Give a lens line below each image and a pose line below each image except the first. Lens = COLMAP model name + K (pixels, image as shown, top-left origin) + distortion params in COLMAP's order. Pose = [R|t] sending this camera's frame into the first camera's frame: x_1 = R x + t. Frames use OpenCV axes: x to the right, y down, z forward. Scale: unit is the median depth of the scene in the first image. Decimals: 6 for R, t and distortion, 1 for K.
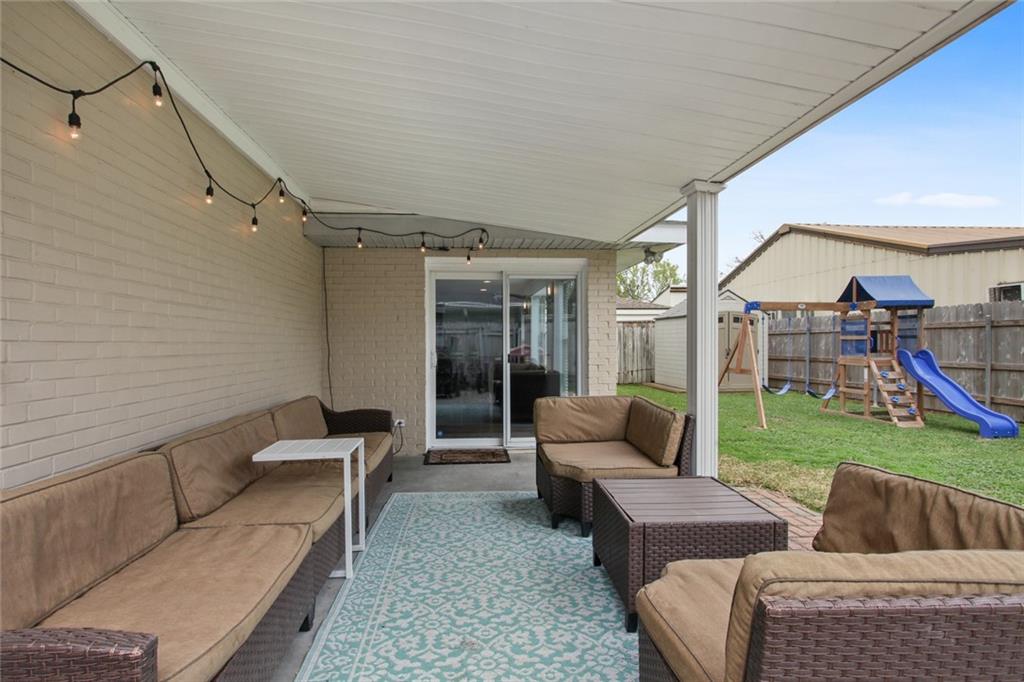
lens RADIAL K [[494.5, 0, 512.0], [0, 494.5, 341.0], [0, 0, 1]] dist [0.000301, 0.000131]
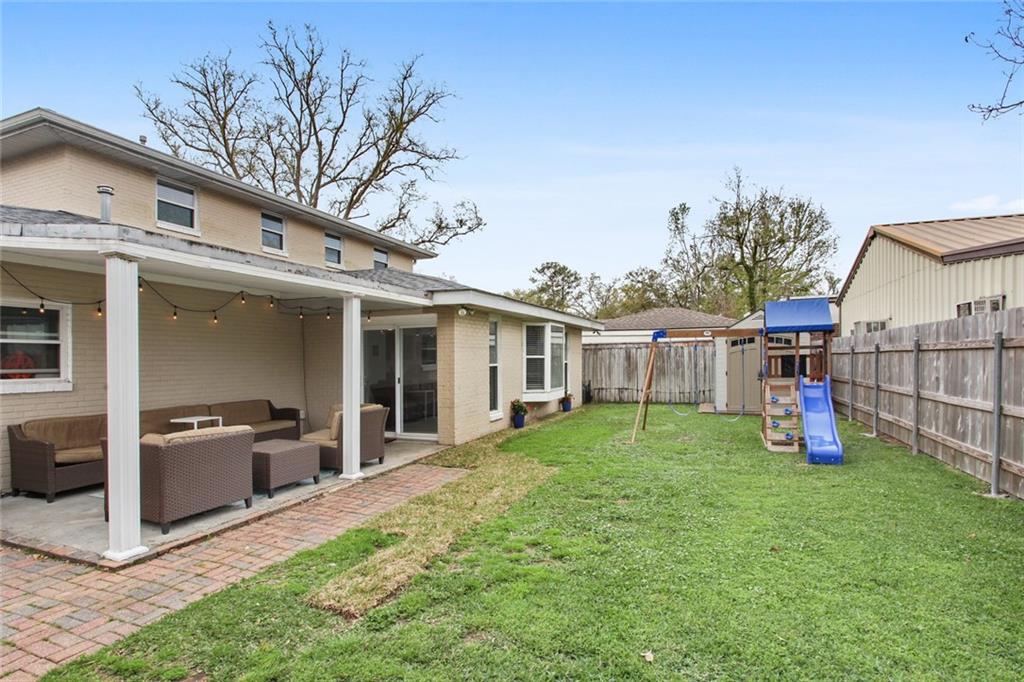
lens RADIAL K [[502.9, 0, 506.1], [0, 502.9, 344.9], [0, 0, 1]] dist [0.003013, 0.000193]
pose [[0.886755, -0.018043, -0.461888, 1.001016], [0.009372, 0.999734, -0.021061, -0.037279], [0.462145, 0.014347, 0.886688, -0.236535]]
